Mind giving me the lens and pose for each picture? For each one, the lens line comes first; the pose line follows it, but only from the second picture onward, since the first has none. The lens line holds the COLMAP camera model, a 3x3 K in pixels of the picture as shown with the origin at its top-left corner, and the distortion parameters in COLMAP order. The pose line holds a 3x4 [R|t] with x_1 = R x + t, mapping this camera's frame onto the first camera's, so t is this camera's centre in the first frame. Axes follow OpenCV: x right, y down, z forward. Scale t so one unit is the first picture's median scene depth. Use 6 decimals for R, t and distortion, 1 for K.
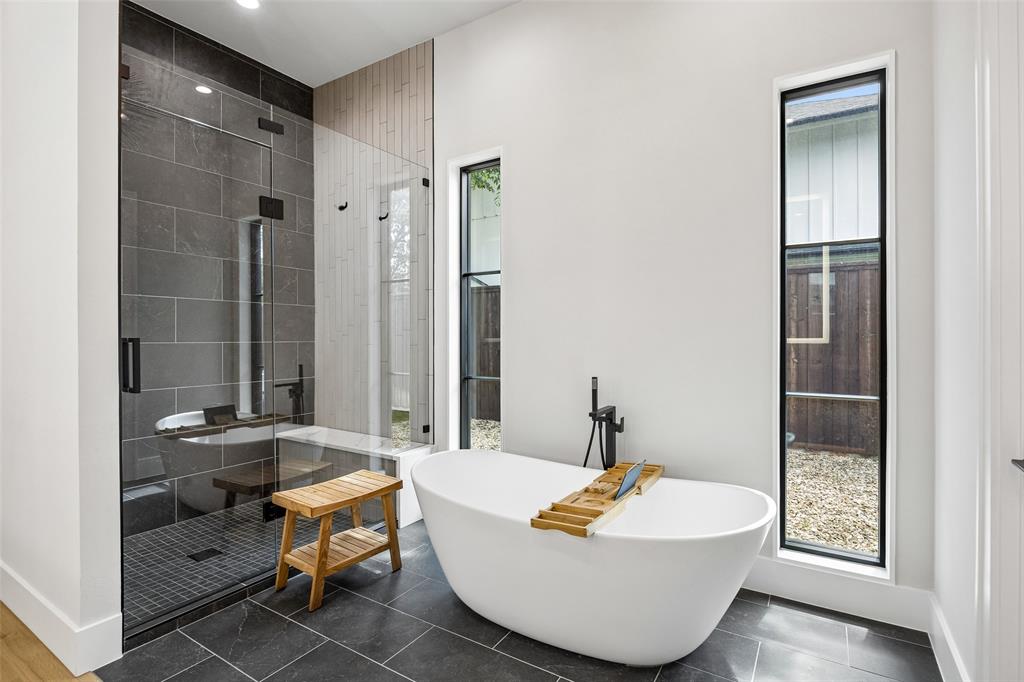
lens RADIAL K [[485.7, 0, 525.4], [0, 485.7, 340.3], [0, 0, 1]] dist [-0.014477, 0.000297]
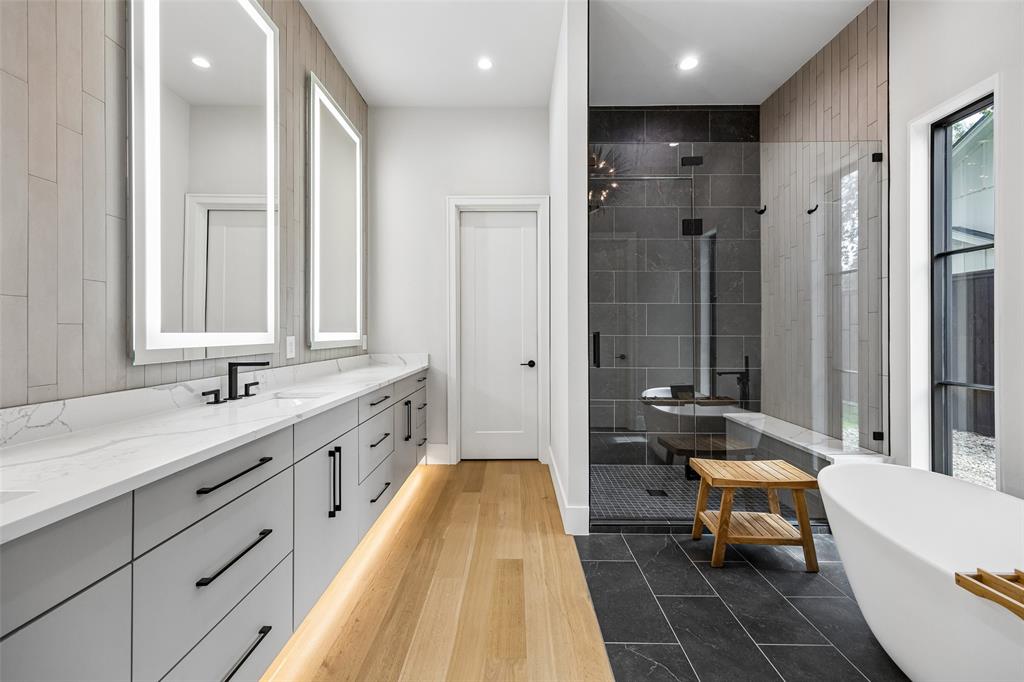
lens RADIAL K [[418.7, 0, 514.4], [0, 418.7, 333.2], [0, 0, 1]] dist [0.001909, 0.000000]
pose [[0.522216, 0.005244, -0.852797, 0.103652], [-0.009115, 0.999958, 0.000567, 0.001075], [0.852764, 0.007477, 0.522242, 0.036733]]
